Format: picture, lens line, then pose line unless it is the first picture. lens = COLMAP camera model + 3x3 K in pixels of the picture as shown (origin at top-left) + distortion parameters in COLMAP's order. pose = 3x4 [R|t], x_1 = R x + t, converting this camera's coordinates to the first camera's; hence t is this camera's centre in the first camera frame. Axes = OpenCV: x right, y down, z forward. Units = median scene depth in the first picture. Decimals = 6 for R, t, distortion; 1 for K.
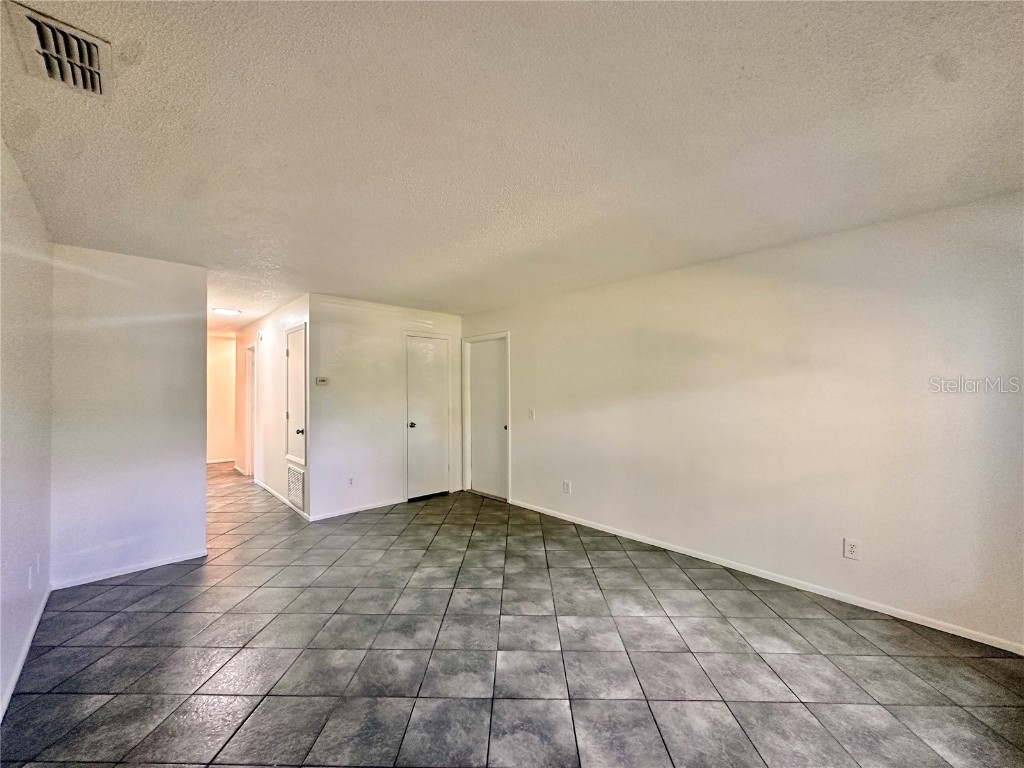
lens RADIAL K [[407.5, 0, 516.1], [0, 407.5, 383.9], [0, 0, 1]] dist [-0.000459, 0.000249]
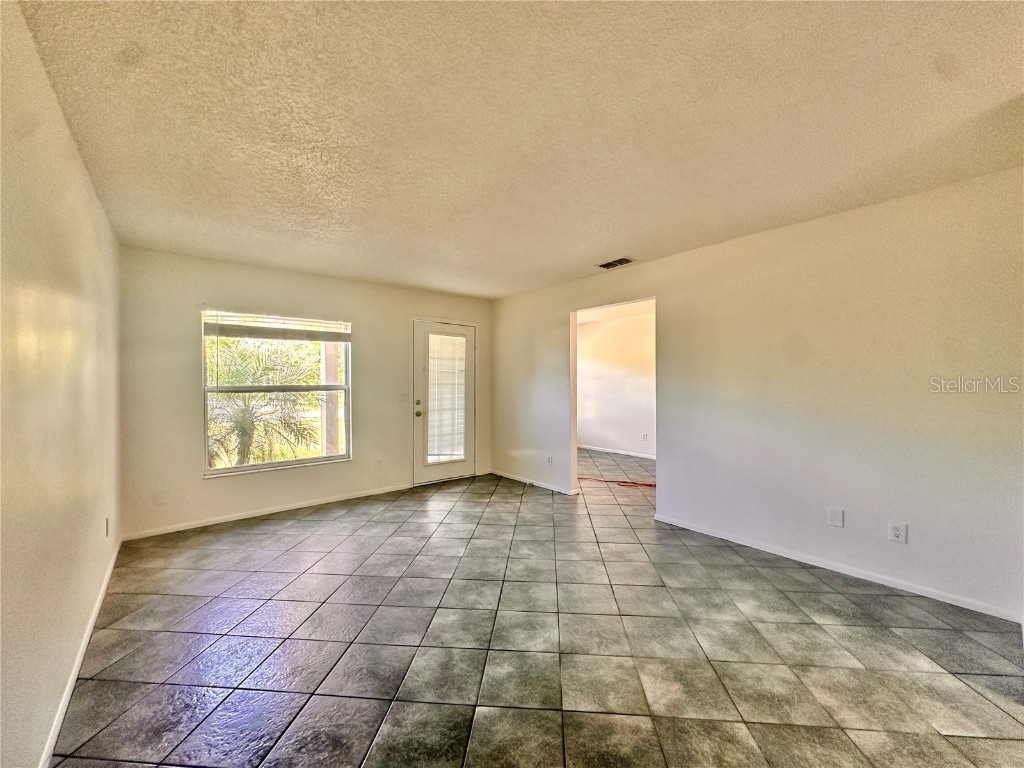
lens RADIAL K [[407.5, 0, 516.1], [0, 407.5, 383.9], [0, 0, 1]] dist [-0.000459, 0.000249]
pose [[-0.997536, 0.008904, 0.069583, -0.250676], [0.007825, 0.999845, -0.015767, 0.064683], [-0.069713, -0.015184, -0.997452, 1.801220]]
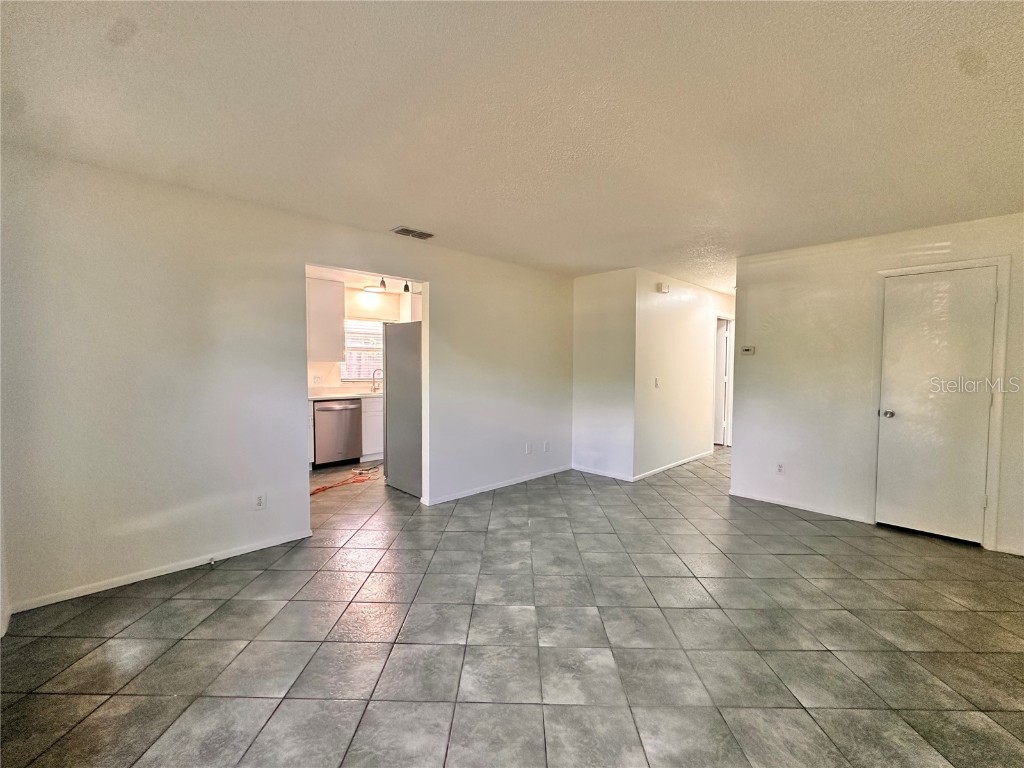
lens RADIAL K [[424.1, 0, 510.2], [0, 424.1, 383.5], [0, 0, 1]] dist [-0.001256, -0.000065]
pose [[-0.000292, 0.045909, -0.998946, 0.761362], [0.009590, 0.998900, 0.045904, 0.027627], [0.999954, -0.009566, -0.000732, 0.709825]]
